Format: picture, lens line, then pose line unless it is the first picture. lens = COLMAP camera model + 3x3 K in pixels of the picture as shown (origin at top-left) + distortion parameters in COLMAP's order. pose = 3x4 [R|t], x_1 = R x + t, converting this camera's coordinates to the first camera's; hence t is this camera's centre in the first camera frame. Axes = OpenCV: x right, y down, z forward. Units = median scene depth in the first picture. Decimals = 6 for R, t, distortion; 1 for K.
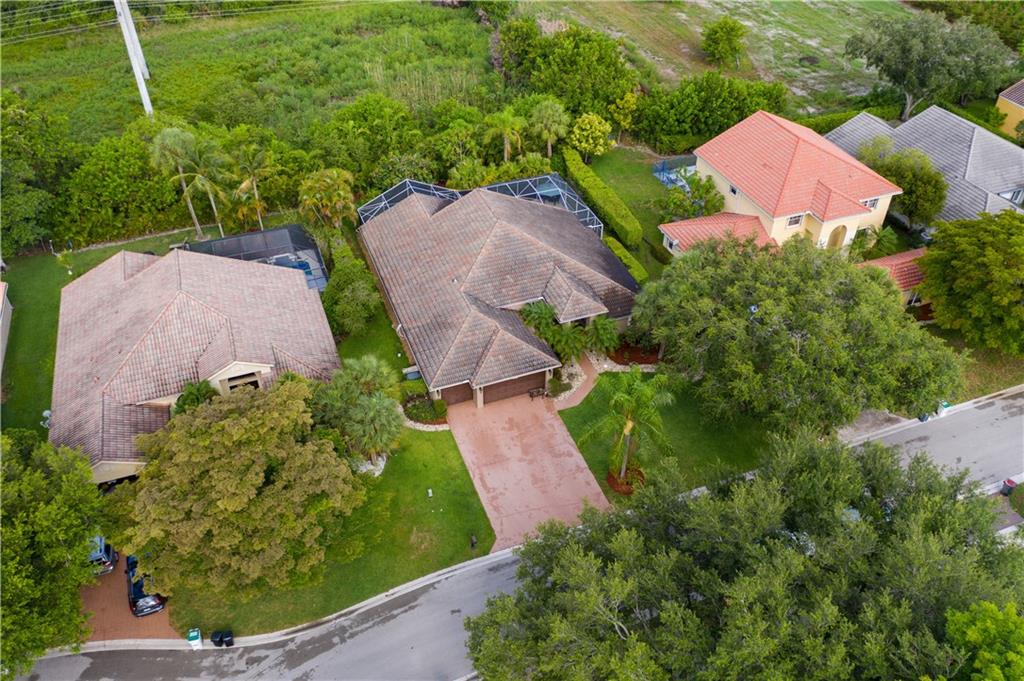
lens RADIAL K [[813.7, 0, 512.0], [0, 813.7, 340.5], [0, 0, 1]] dist [-0.012929, -0.002858]
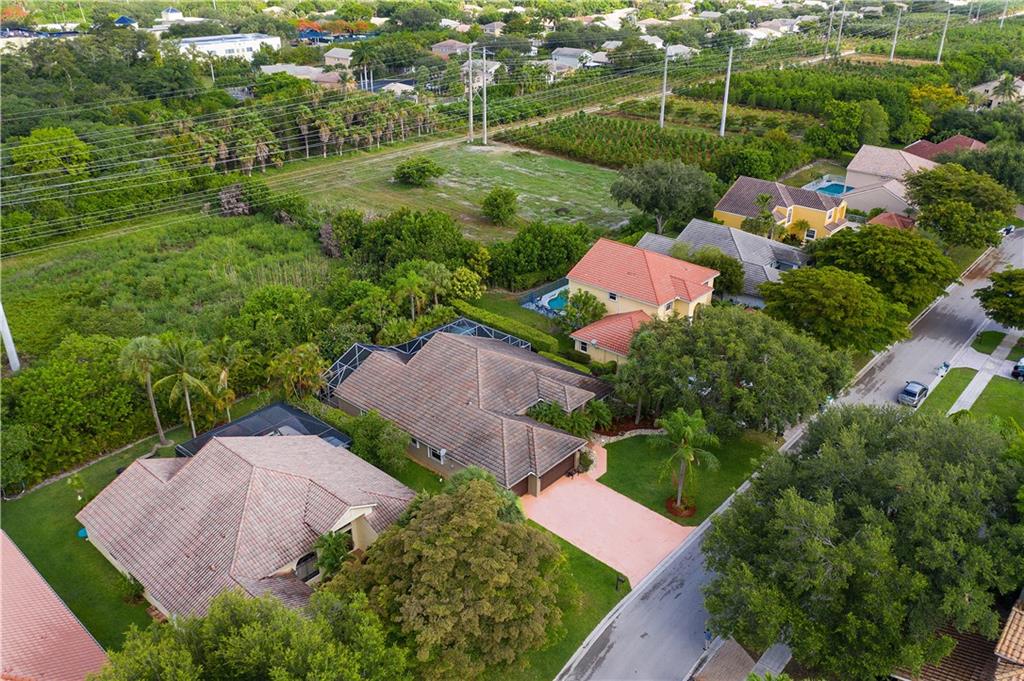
lens RADIAL K [[813.7, 0, 512.0], [0, 813.7, 340.5], [0, 0, 1]] dist [-0.012929, -0.002858]
pose [[0.882824, -0.203637, 0.423265, -0.416872], [0.296596, 0.940435, -0.166171, 0.044933], [-0.364215, 0.272239, 0.890637, -0.061704]]
